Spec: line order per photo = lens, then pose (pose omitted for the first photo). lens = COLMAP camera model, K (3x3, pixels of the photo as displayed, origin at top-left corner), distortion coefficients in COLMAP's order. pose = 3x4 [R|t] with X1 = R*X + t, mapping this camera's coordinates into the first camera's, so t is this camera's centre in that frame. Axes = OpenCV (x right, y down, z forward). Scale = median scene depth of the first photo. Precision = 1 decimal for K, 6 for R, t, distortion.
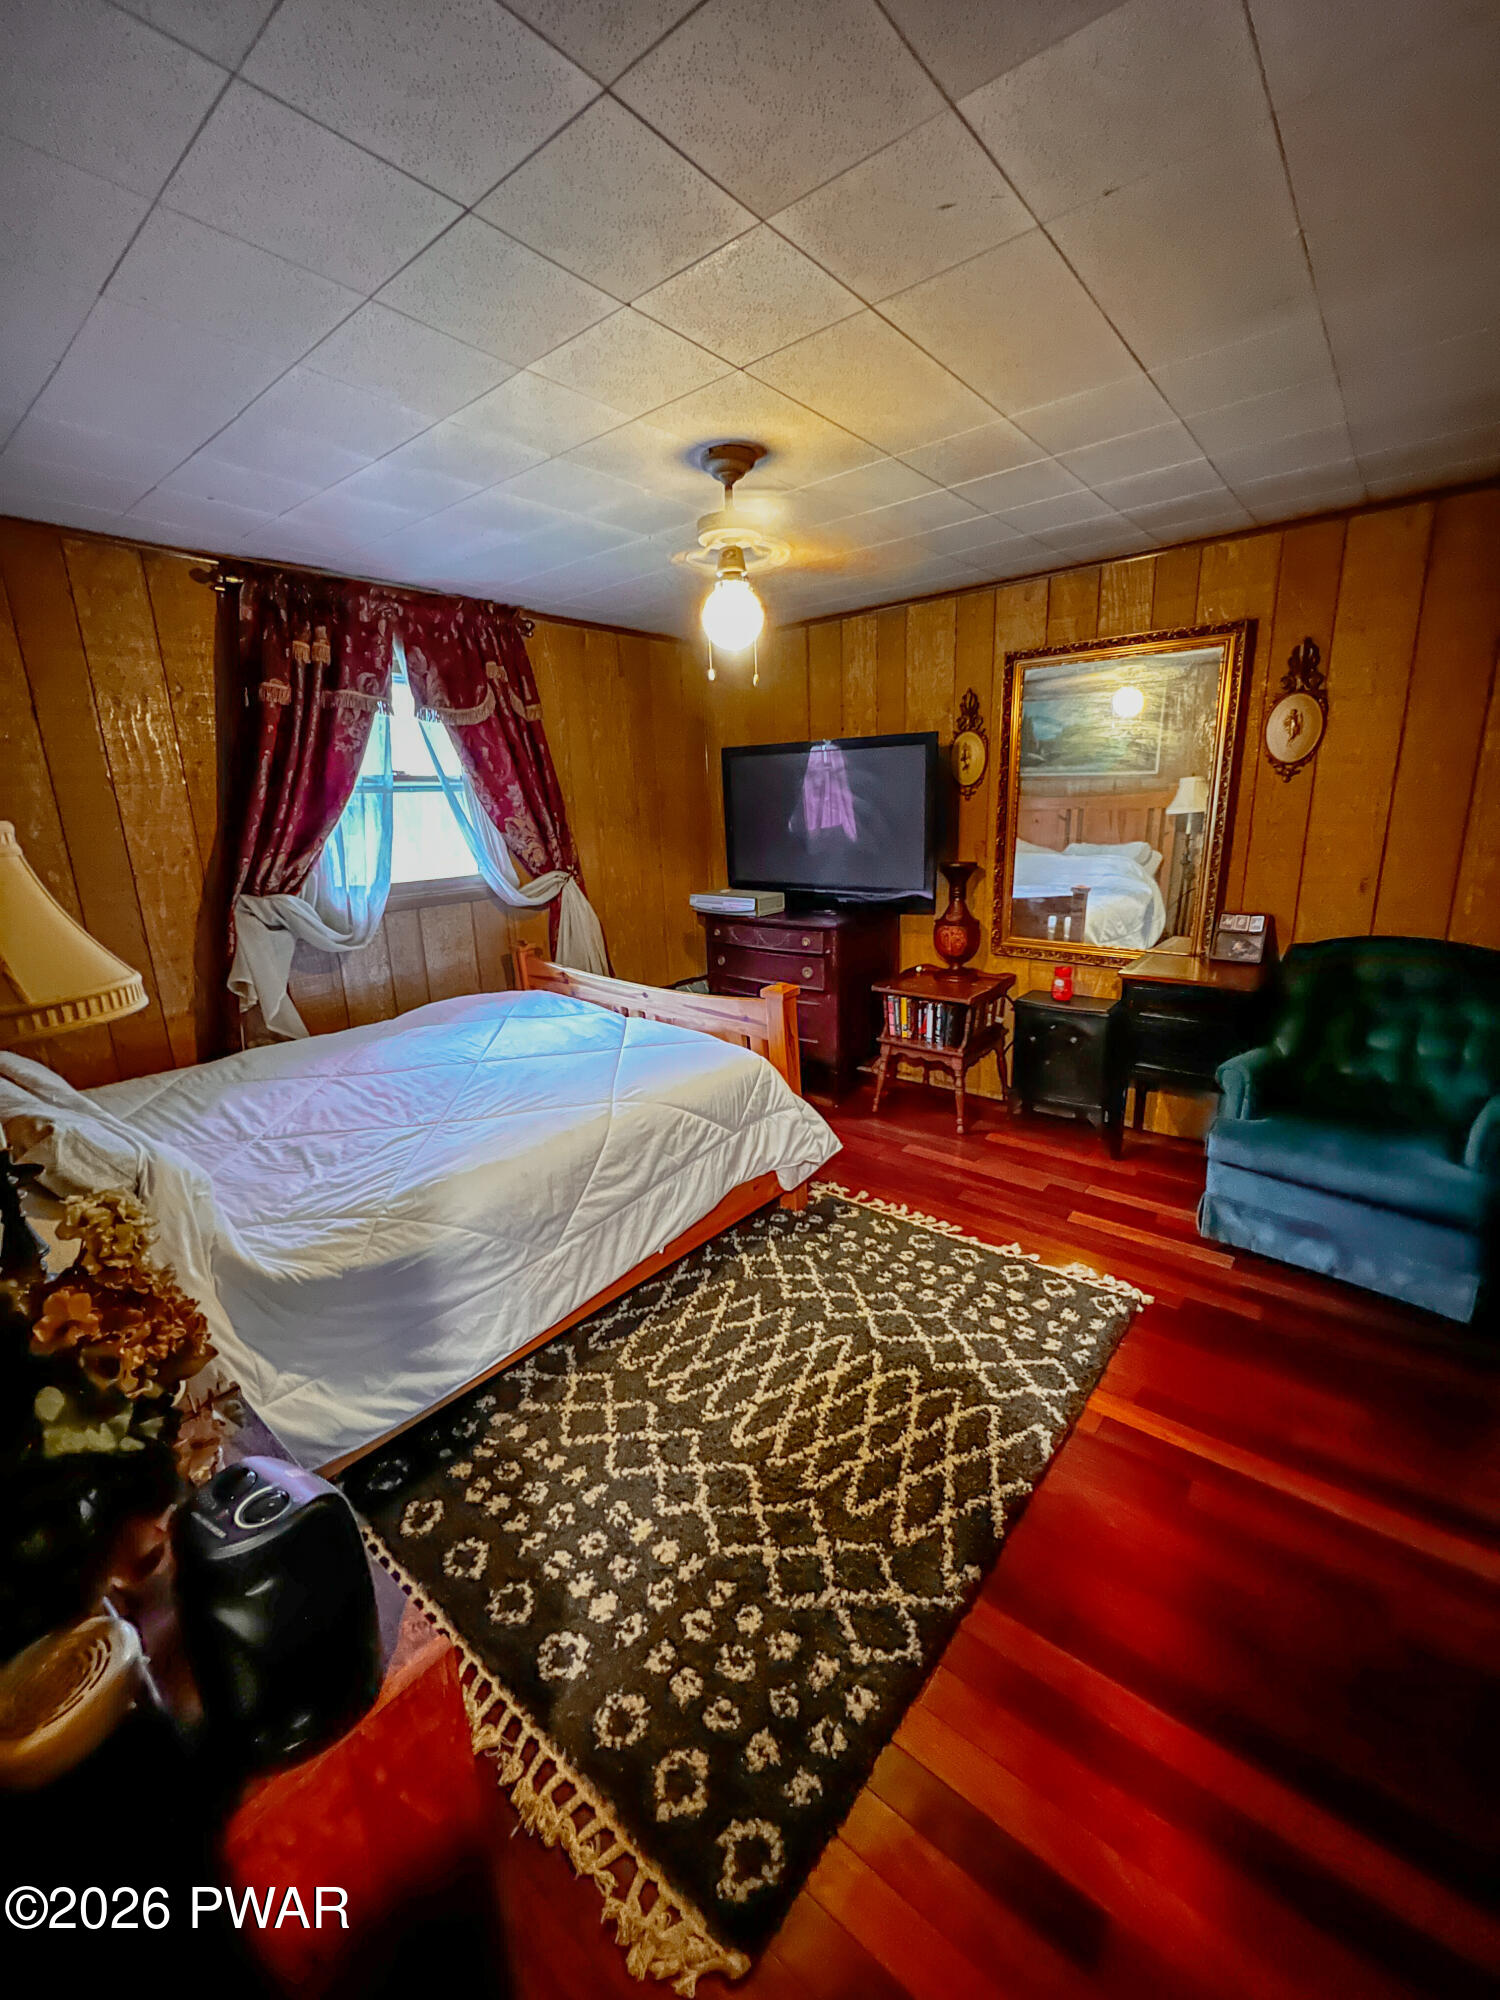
lens RADIAL K [[799.1, 0, 755.8], [0, 799.1, 999.8], [0, 0, 1]] dist [-0.001766, 0.000057]
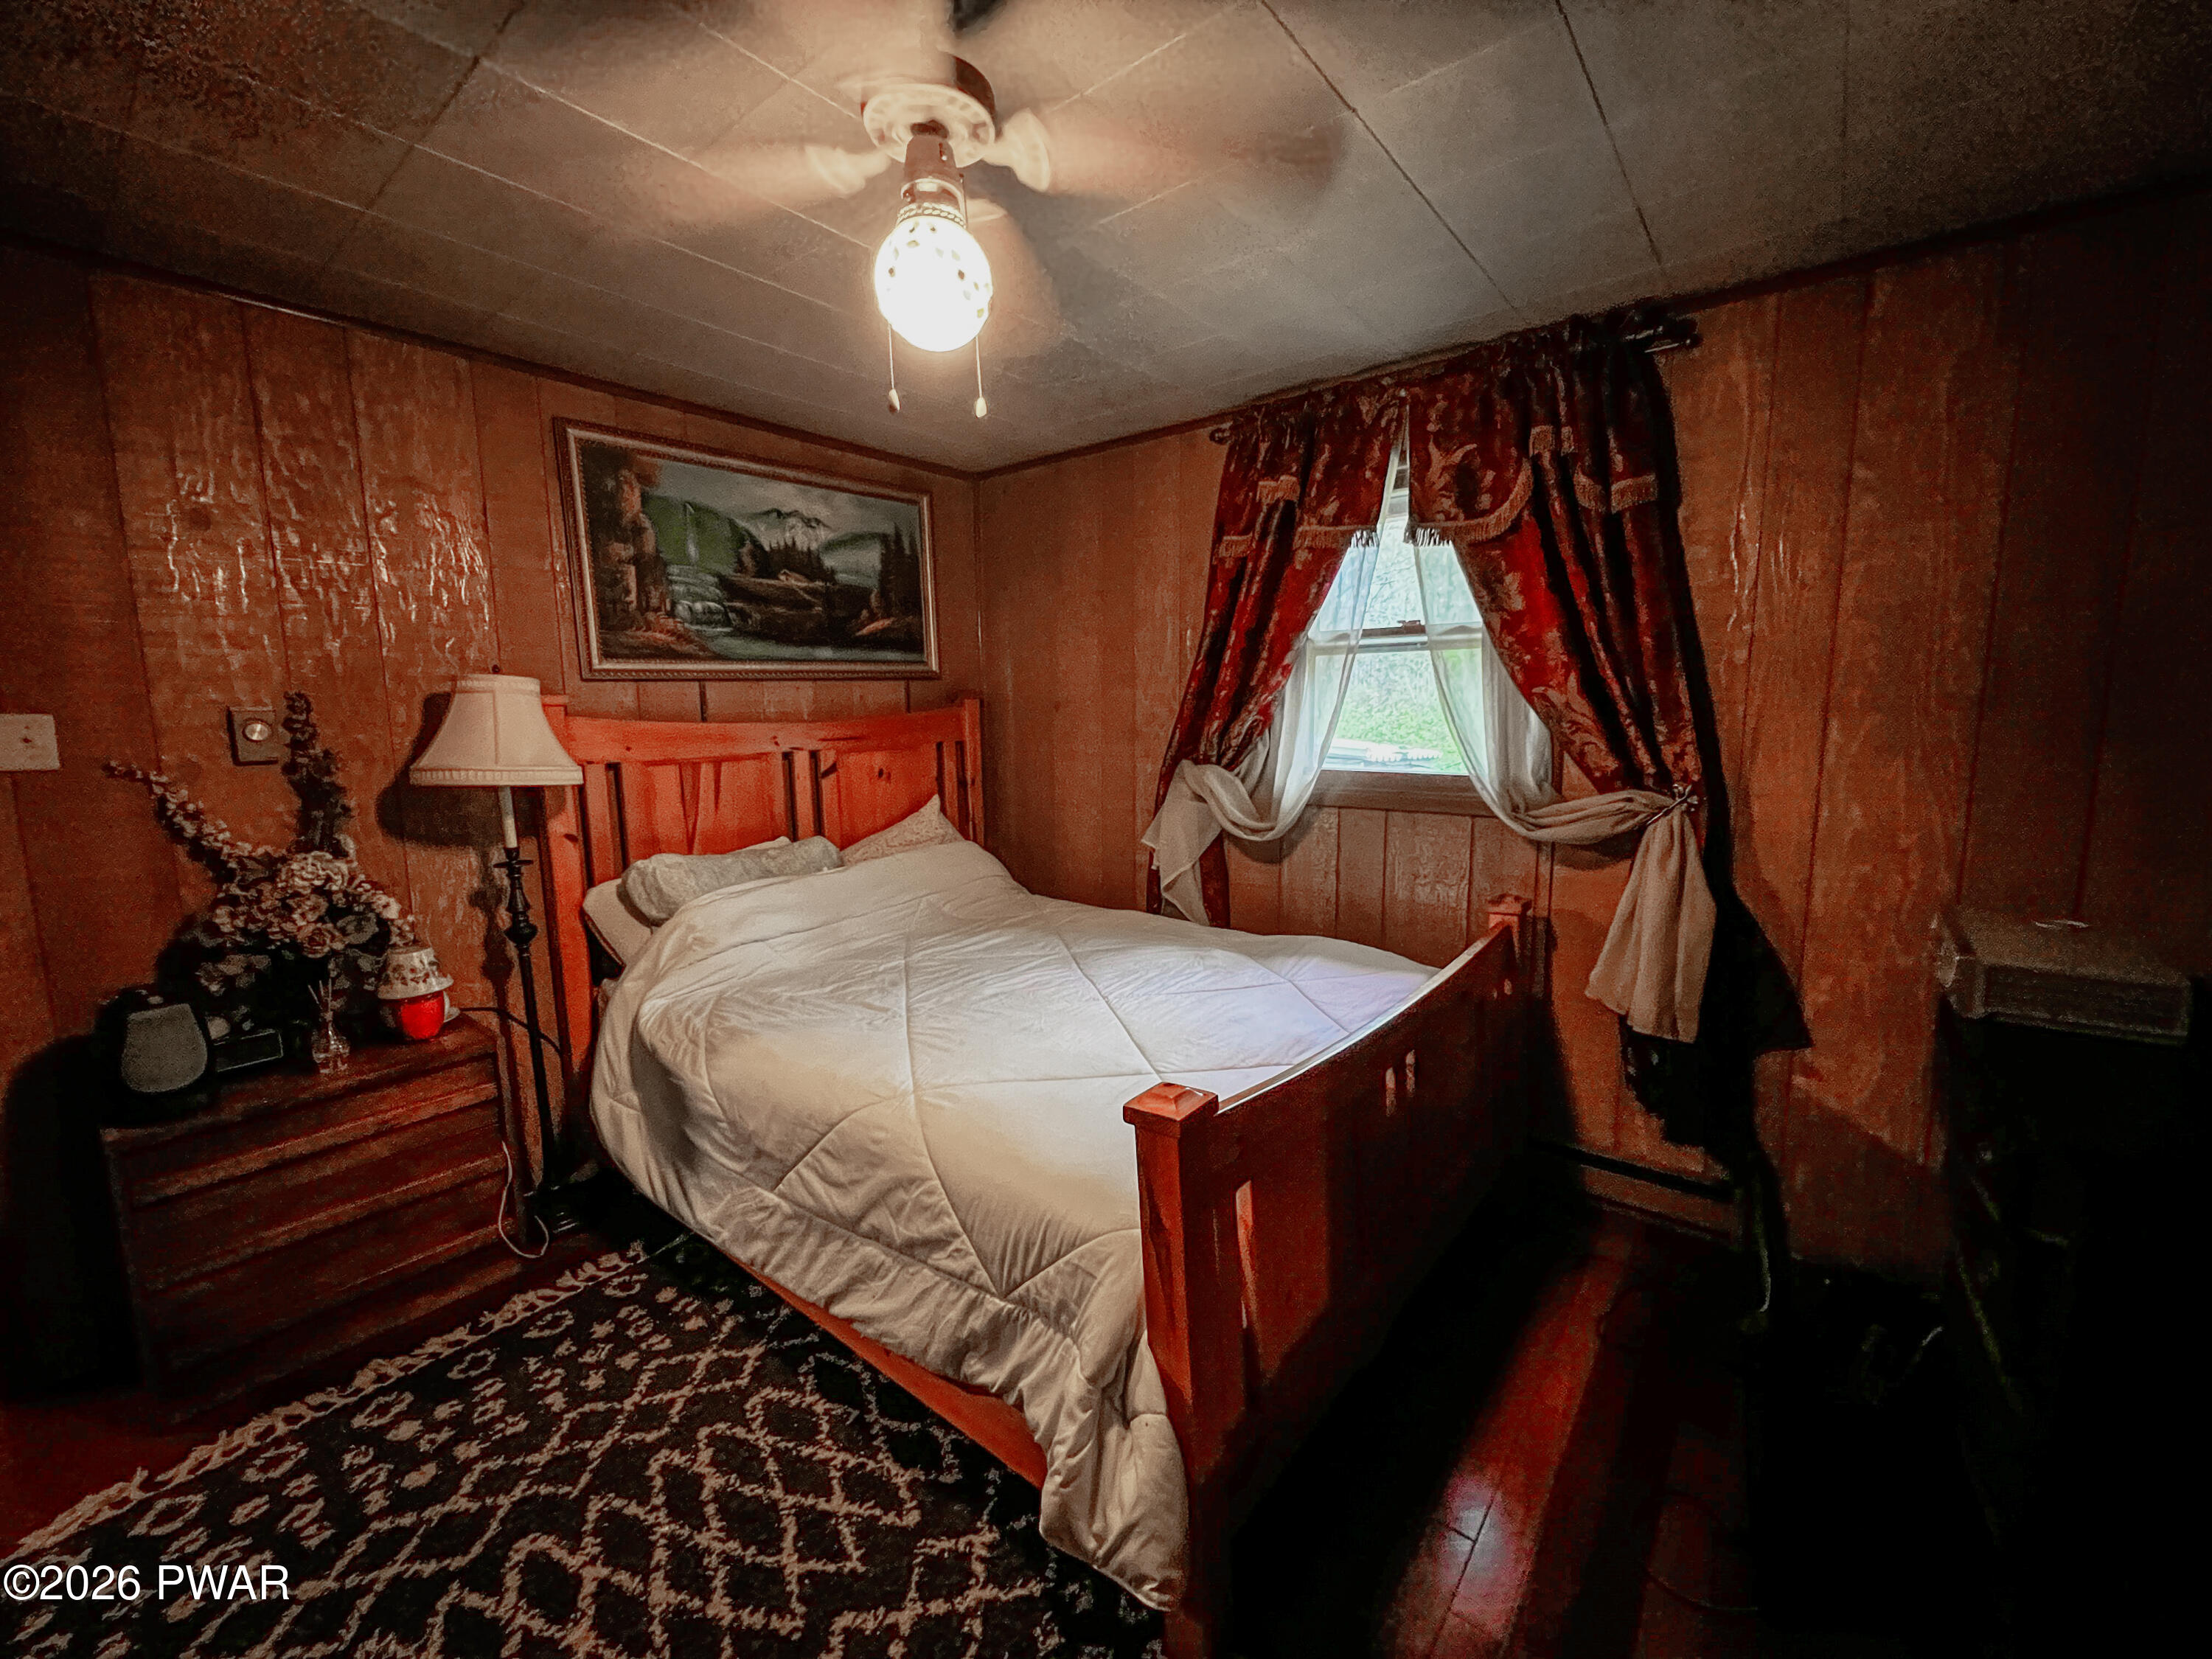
lens RADIAL K [[885.3, 0, 1111.7], [0, 885.3, 826.1], [0, 0, 1]] dist [-0.002874, 0.000338]
pose [[0.011175, 0.164230, -0.986359, 0.588836], [-0.232991, 0.959697, 0.157152, -0.276312], [0.972415, 0.228056, 0.048989, 1.190669]]
